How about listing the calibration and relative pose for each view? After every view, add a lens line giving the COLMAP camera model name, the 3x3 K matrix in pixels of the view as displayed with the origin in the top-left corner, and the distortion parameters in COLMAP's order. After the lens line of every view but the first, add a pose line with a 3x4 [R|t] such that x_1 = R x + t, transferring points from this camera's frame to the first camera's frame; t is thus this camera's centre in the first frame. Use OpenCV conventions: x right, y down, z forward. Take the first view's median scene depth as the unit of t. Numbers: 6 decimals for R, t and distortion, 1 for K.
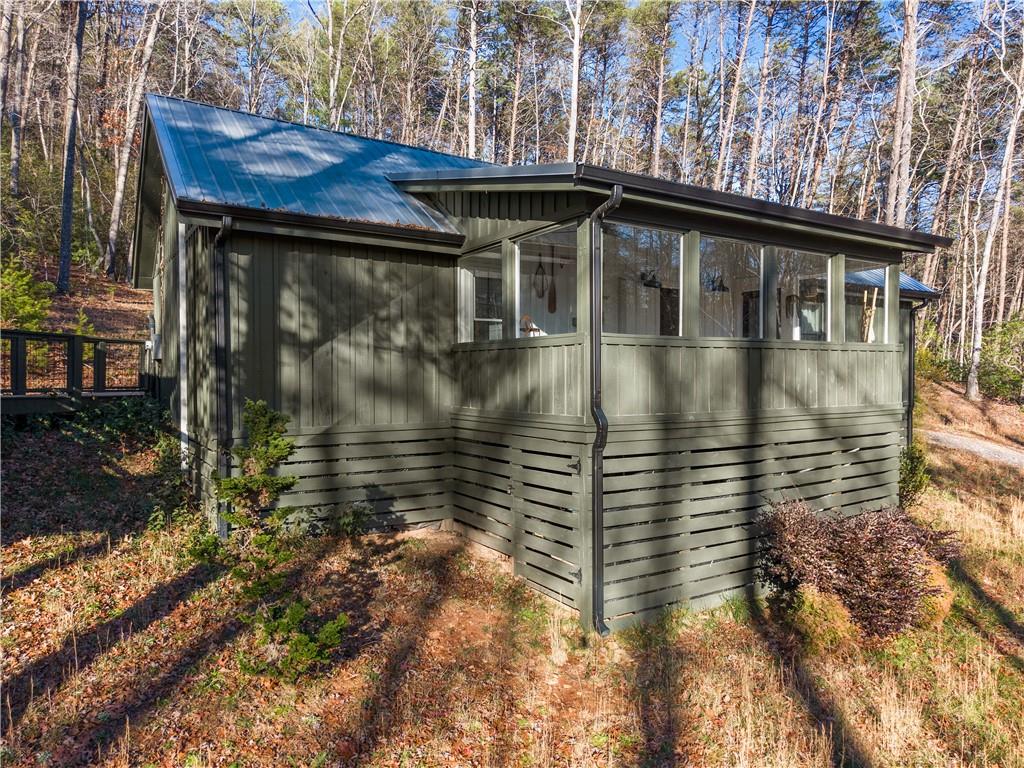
lens RADIAL K [[695.7, 0, 512.0], [0, 695.7, 384.0], [0, 0, 1]] dist [0.003769, 0.000993]
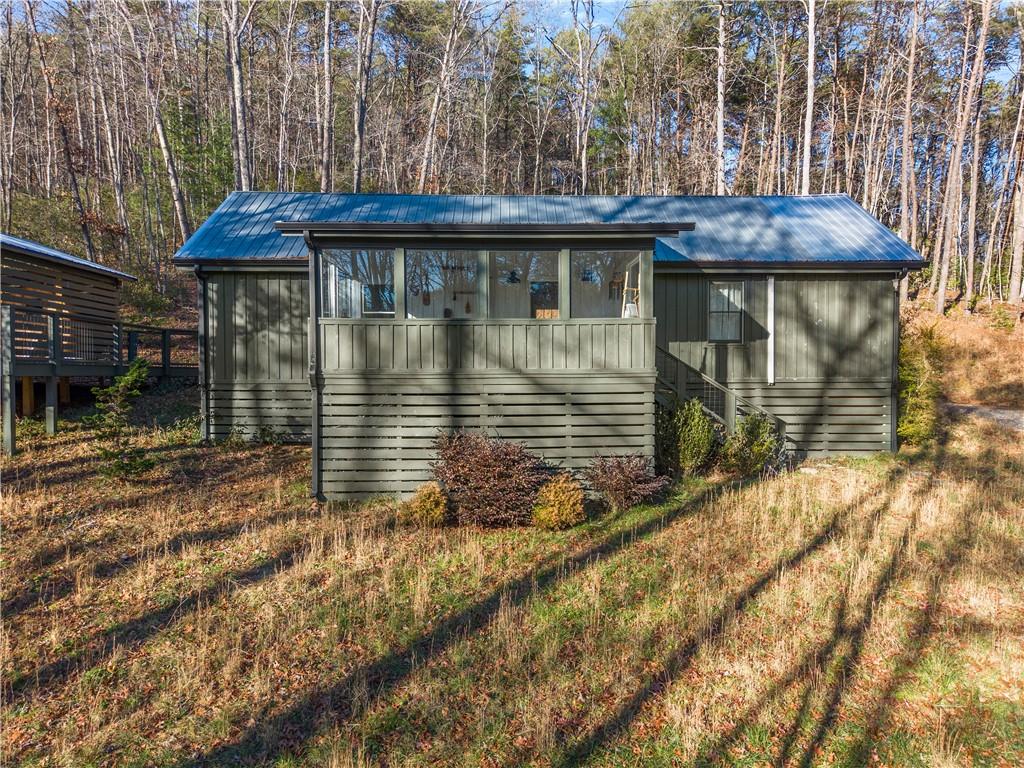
lens RADIAL K [[695.7, 0, 512.0], [0, 695.7, 384.0], [0, 0, 1]] dist [0.003769, 0.000993]
pose [[0.861880, 0.006522, -0.507071, 1.173573], [-0.006656, 0.999977, 0.001547, 0.065679], [0.507069, 0.002042, 0.861903, -0.165005]]
